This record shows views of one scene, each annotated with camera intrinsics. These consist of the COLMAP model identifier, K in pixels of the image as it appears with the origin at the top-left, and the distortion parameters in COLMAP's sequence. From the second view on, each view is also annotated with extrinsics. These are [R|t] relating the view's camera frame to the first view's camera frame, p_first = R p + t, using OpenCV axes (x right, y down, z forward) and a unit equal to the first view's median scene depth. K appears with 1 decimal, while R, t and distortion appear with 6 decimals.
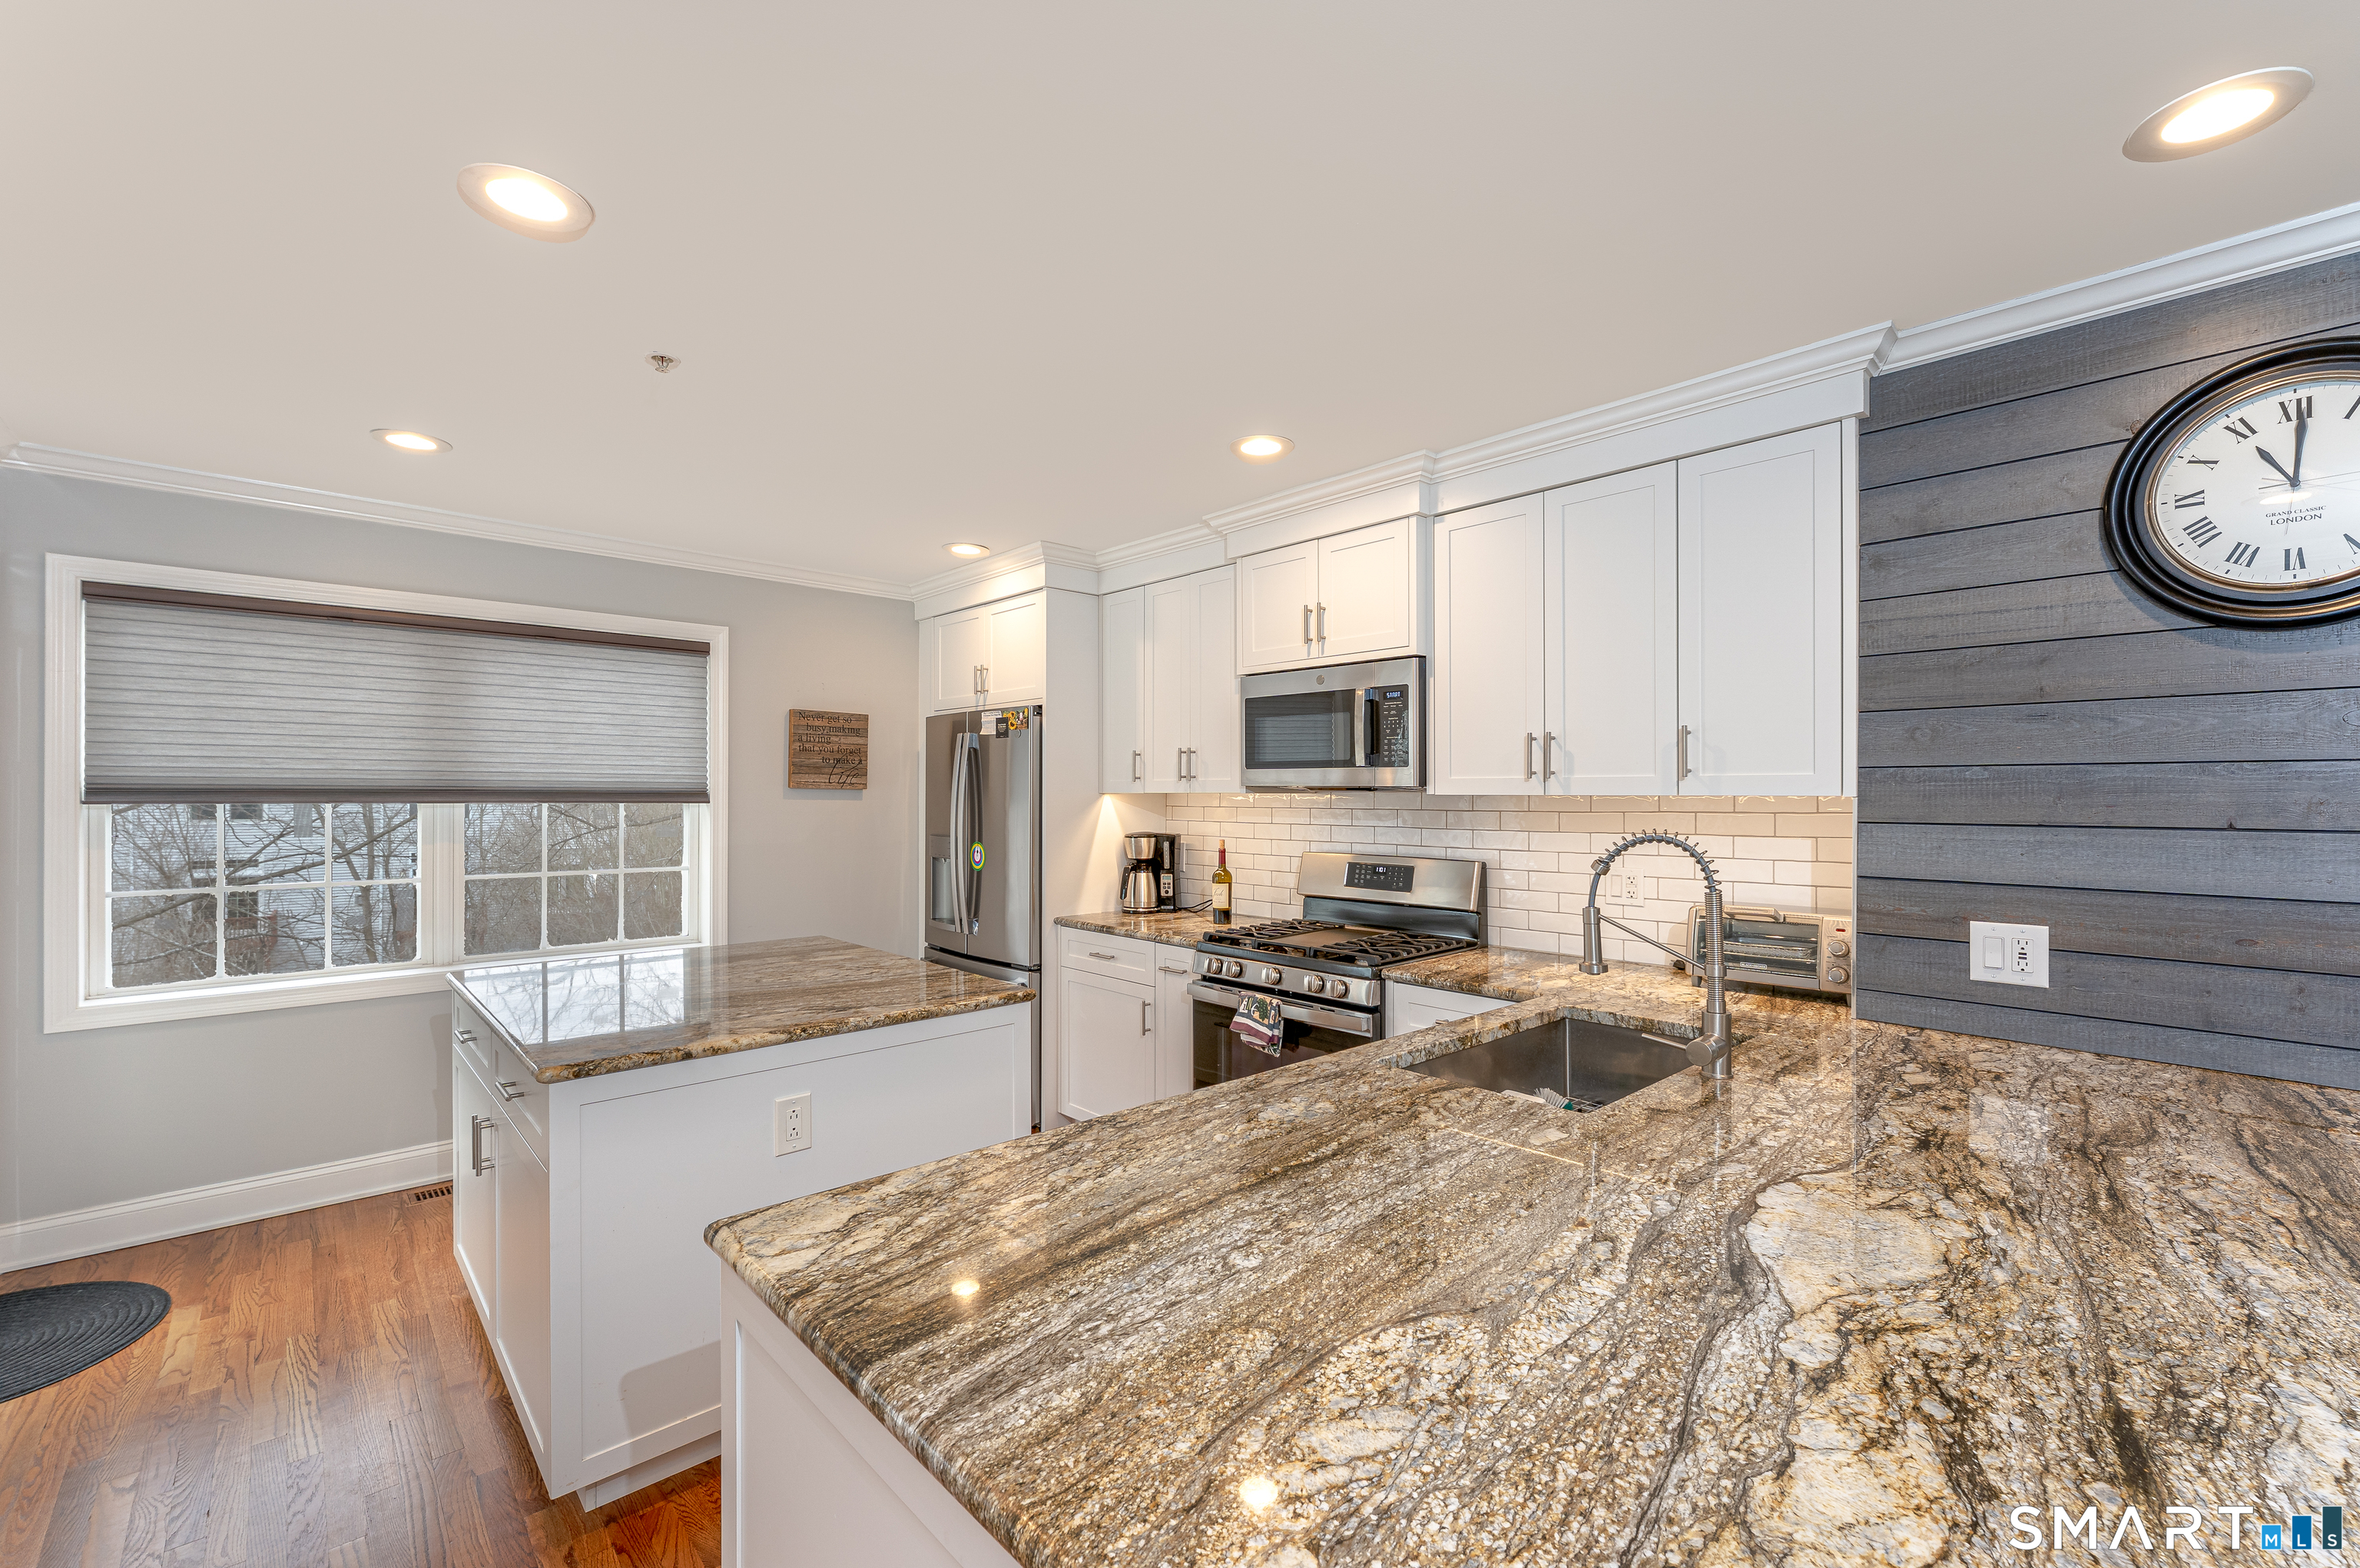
lens RADIAL K [[985.2, 0, 1180.0], [0, 985.2, 784.0], [0, 0, 1]] dist [-0.000217, -0.000062]
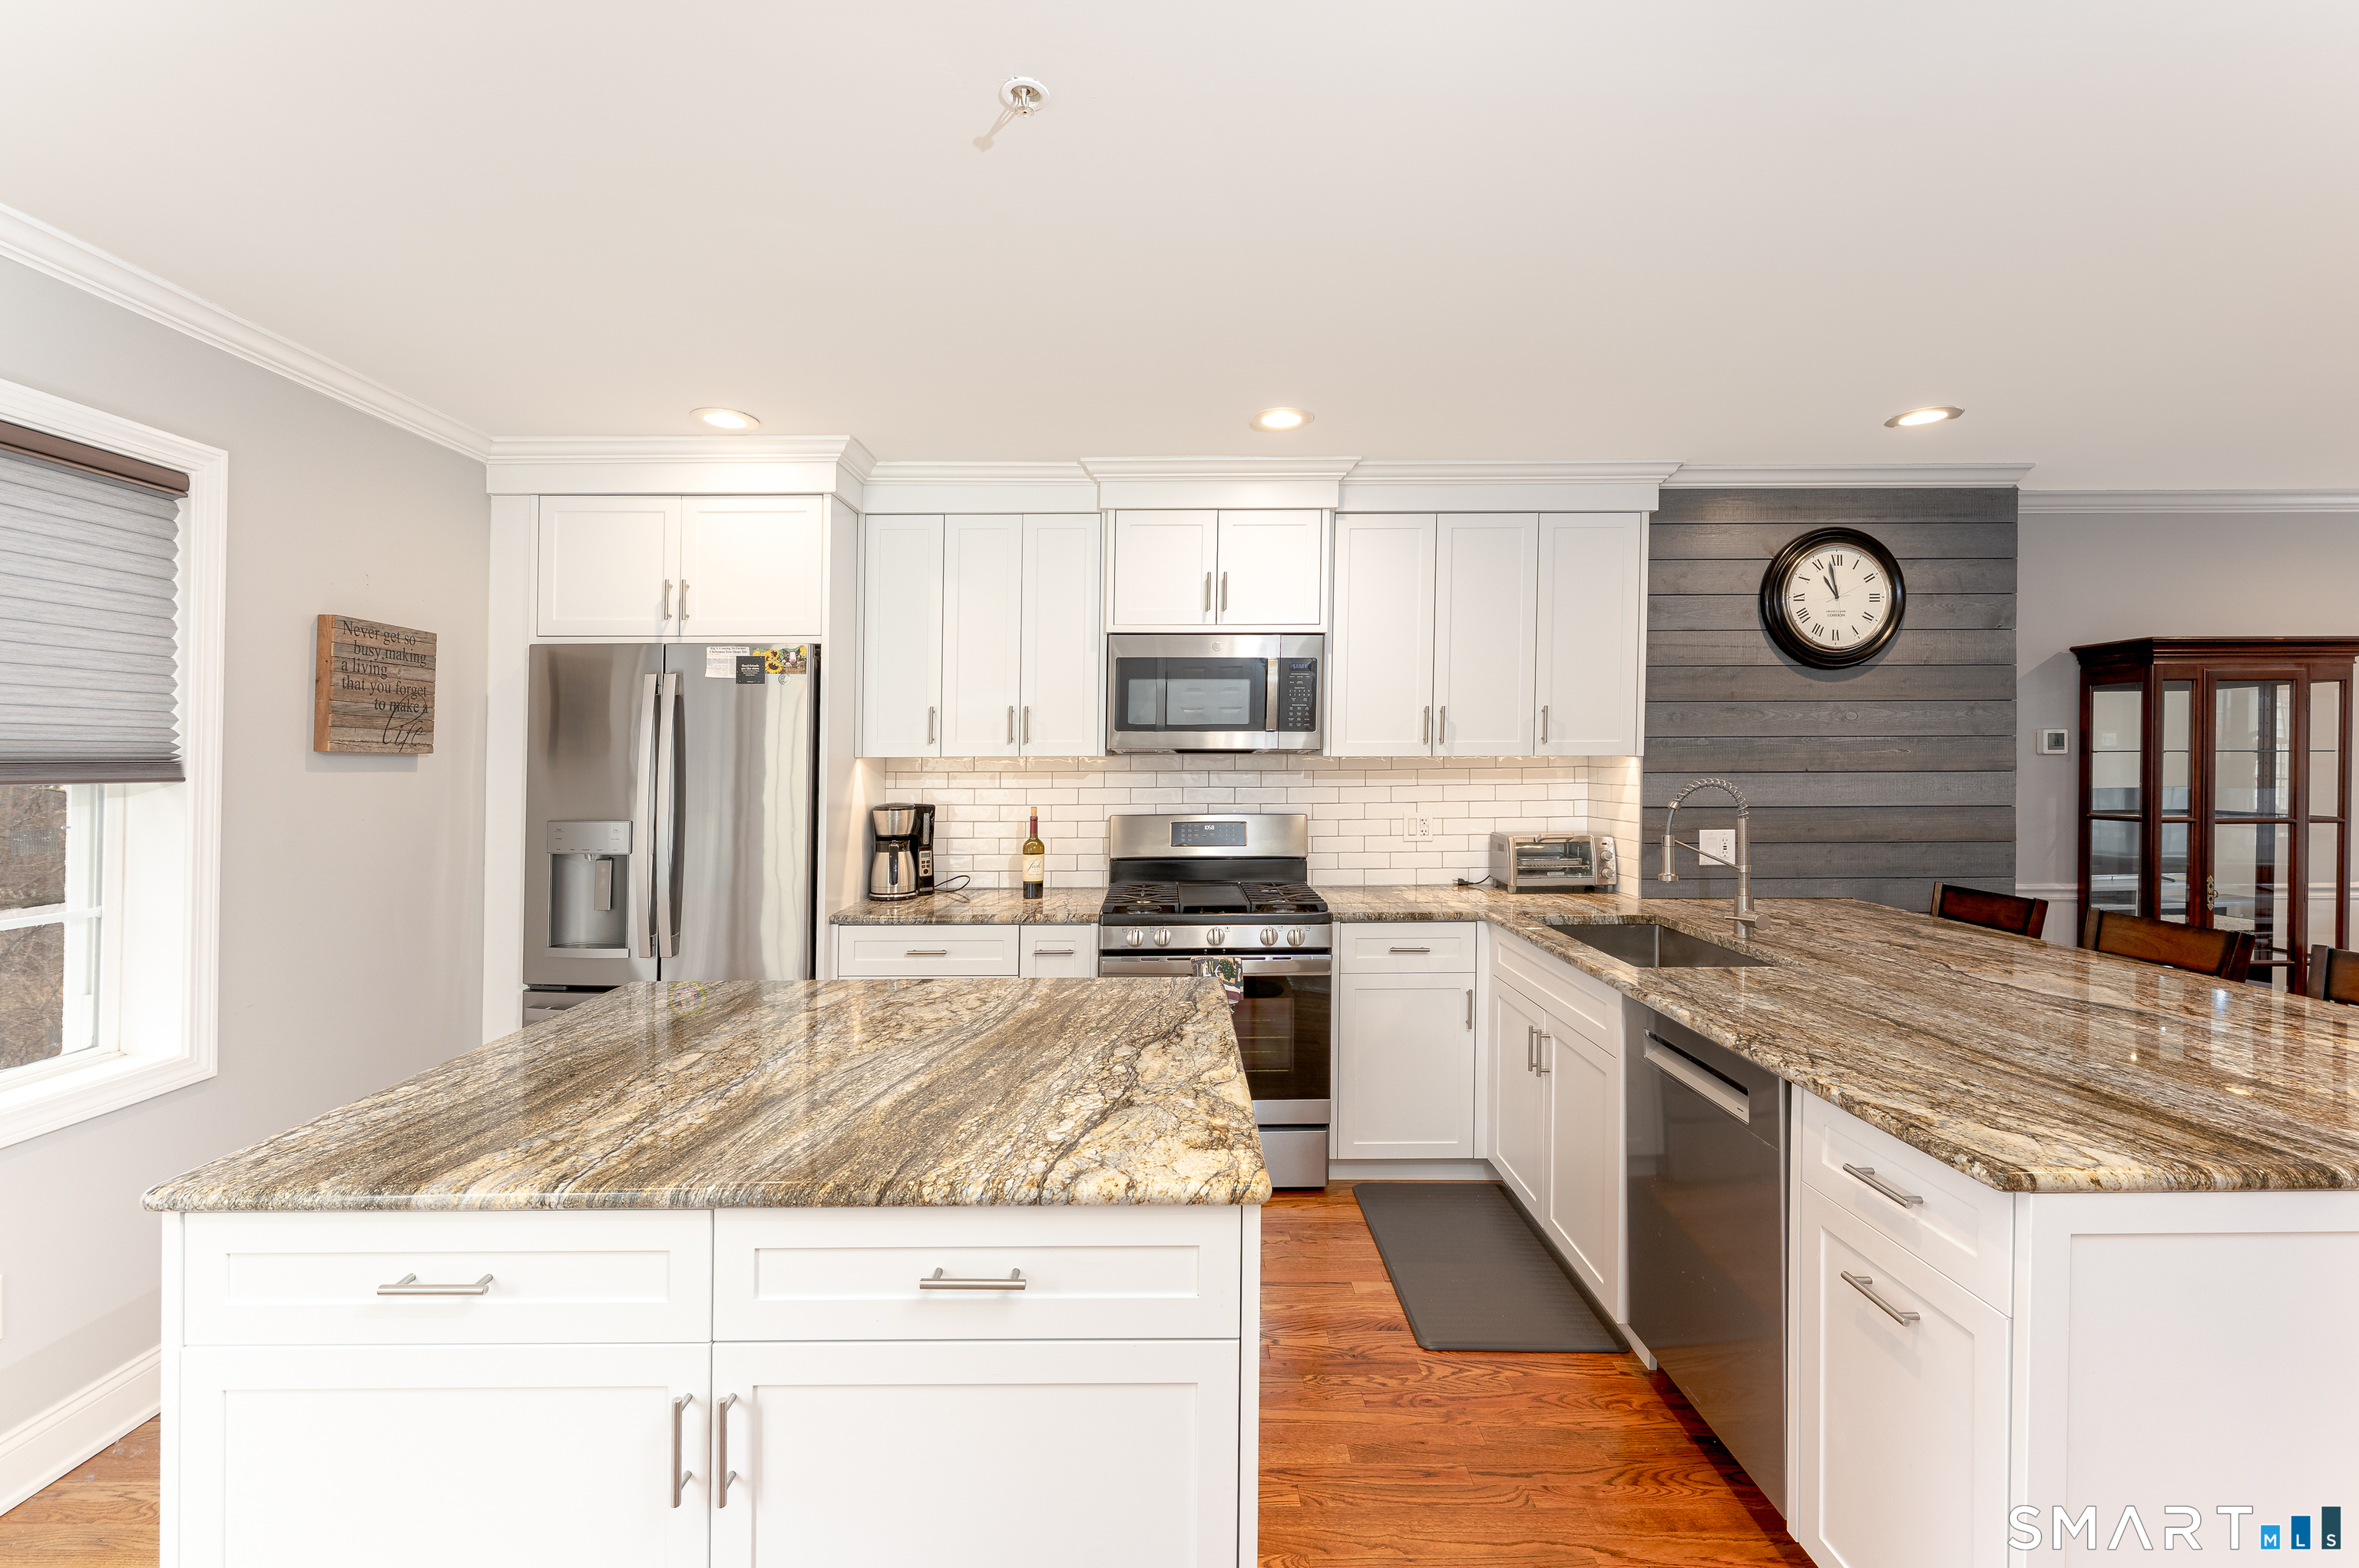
lens RADIAL K [[979.7, 0, 1183.3], [0, 979.7, 752.5], [0, 0, 1]] dist [0.000446, -0.000065]
pose [[0.676008, -0.002566, 0.736890, -0.685480], [-0.001957, 0.999984, 0.005277, 0.000477], [-0.736892, -0.005009, 0.675992, 0.354516]]
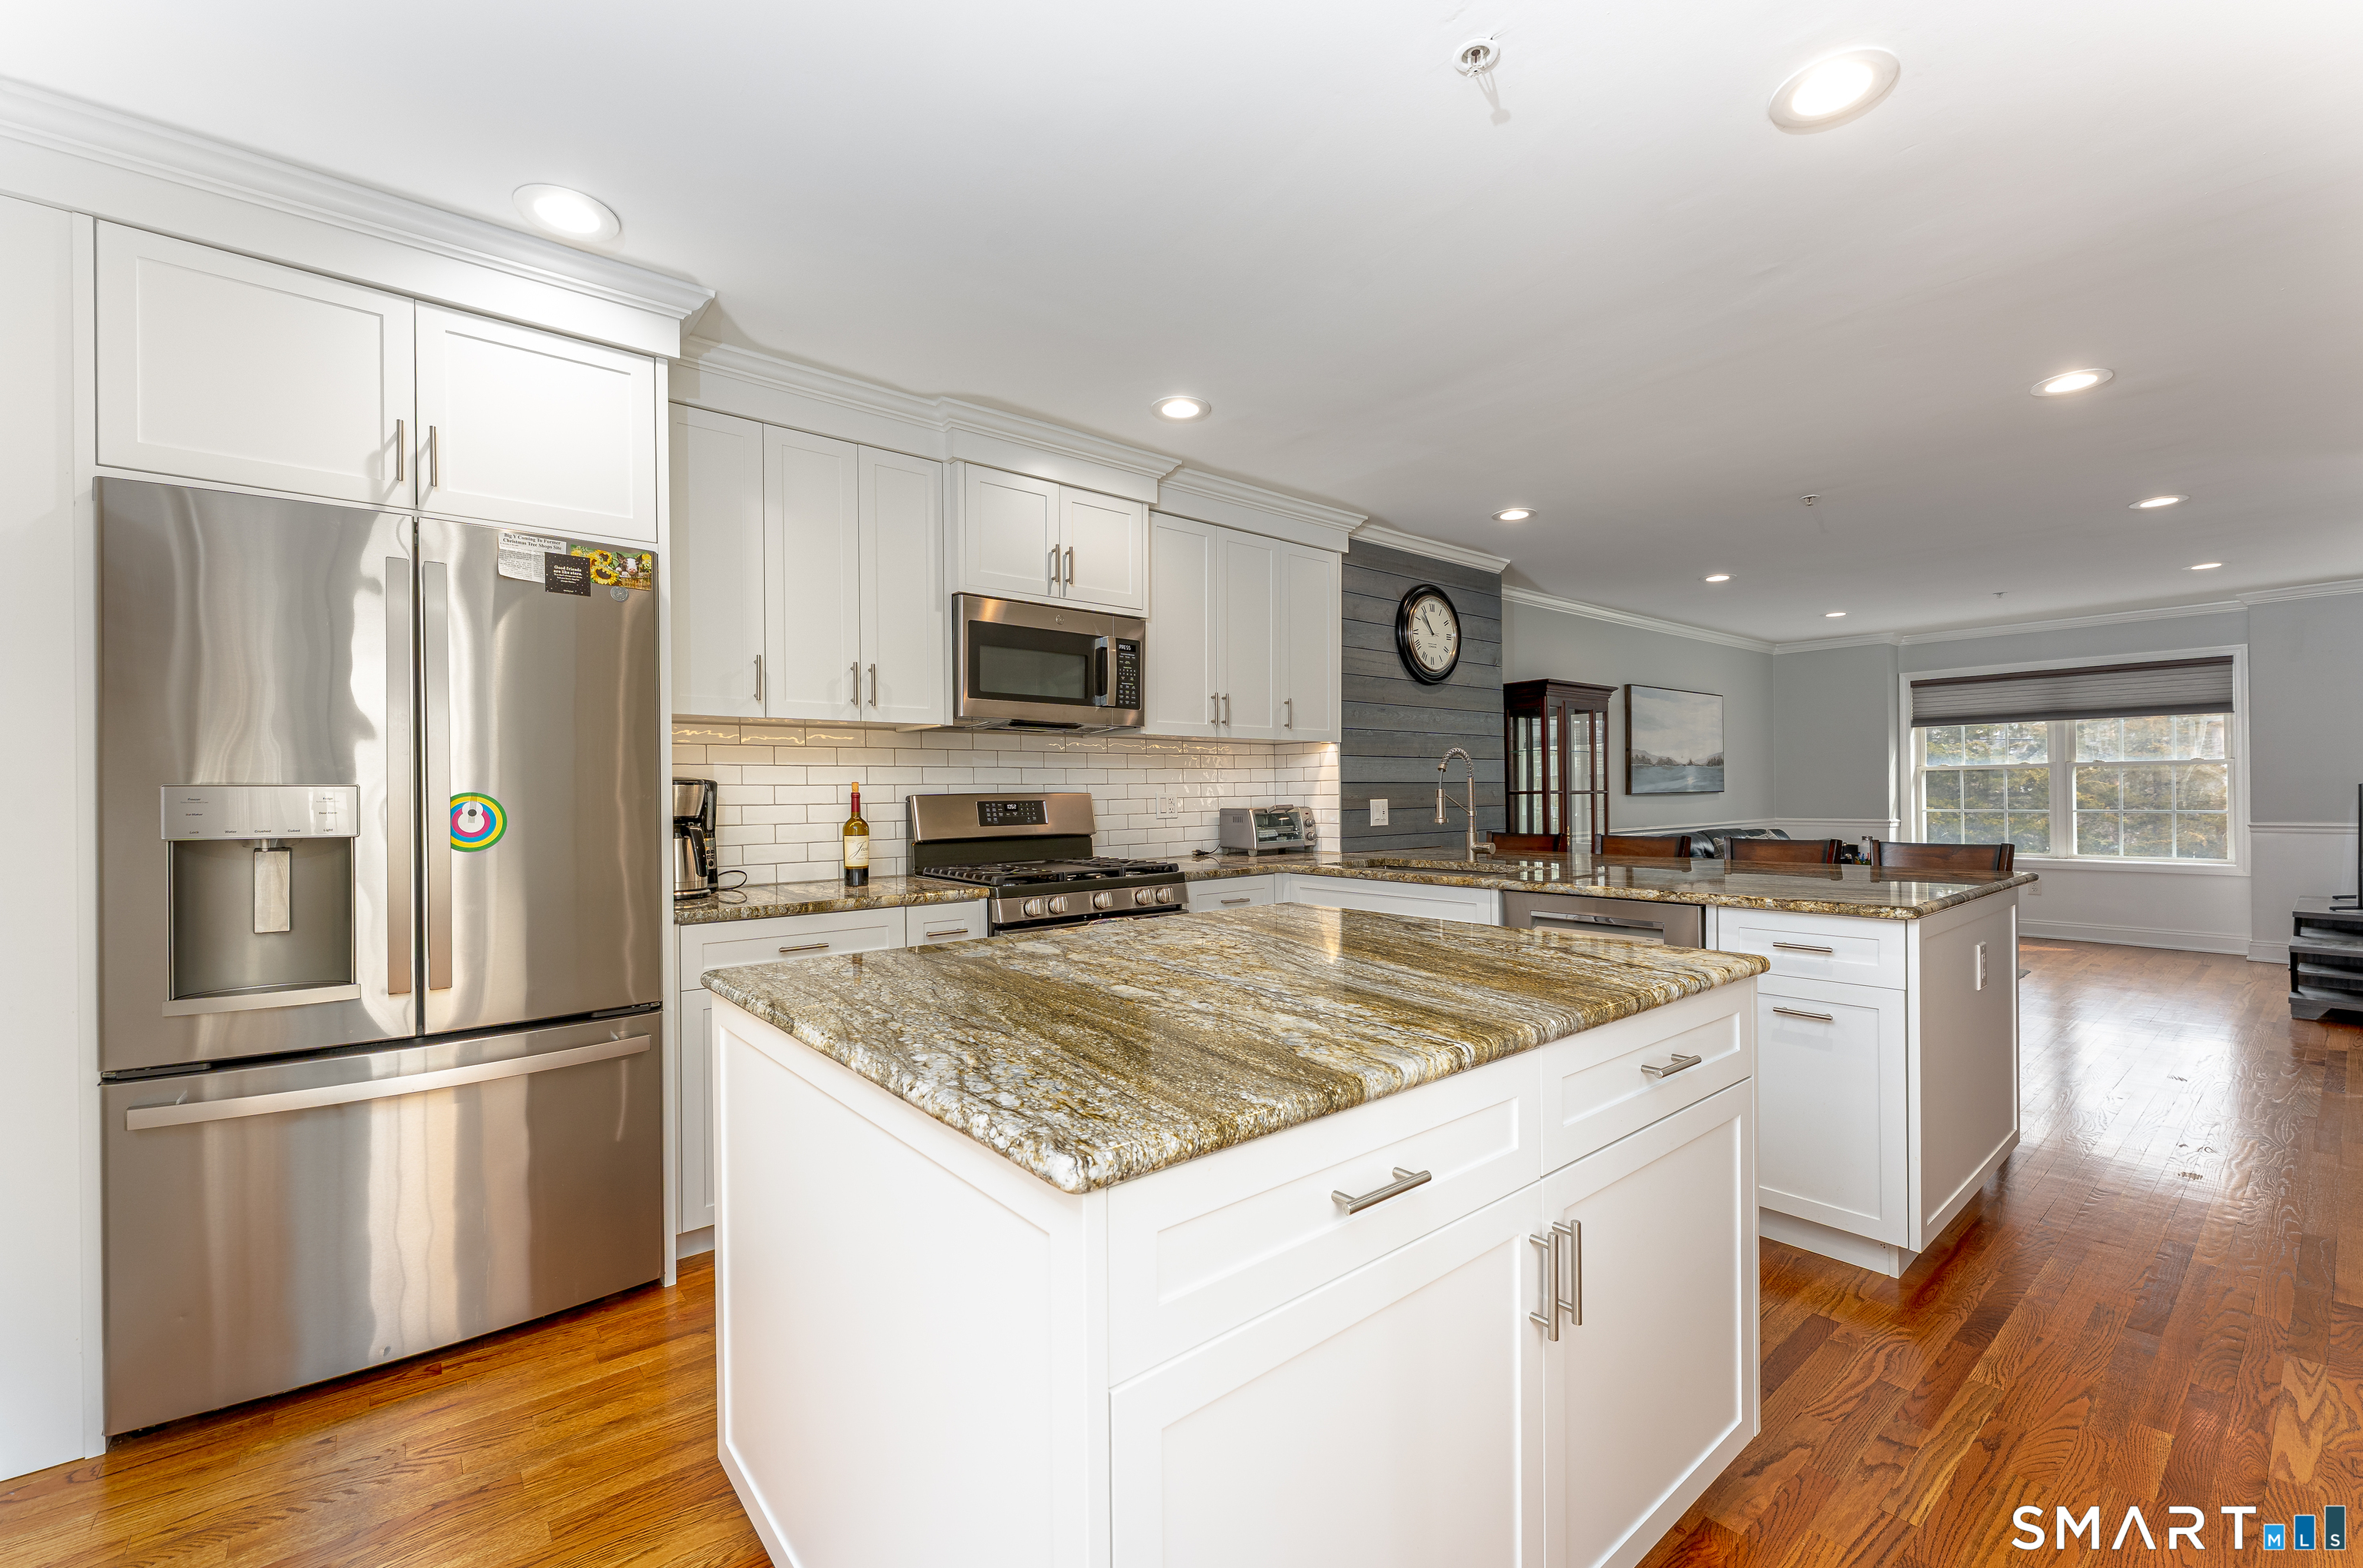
lens RADIAL K [[950.5, 0, 1181.5], [0, 950.5, 784.0], [0, 0, 1]] dist [0.001578, 0.000029]
pose [[0.063581, 0.008167, 0.997943, -0.910772], [0.000715, 0.999966, -0.008229, 0.081560], [-0.997976, 0.001236, 0.063573, 0.866701]]
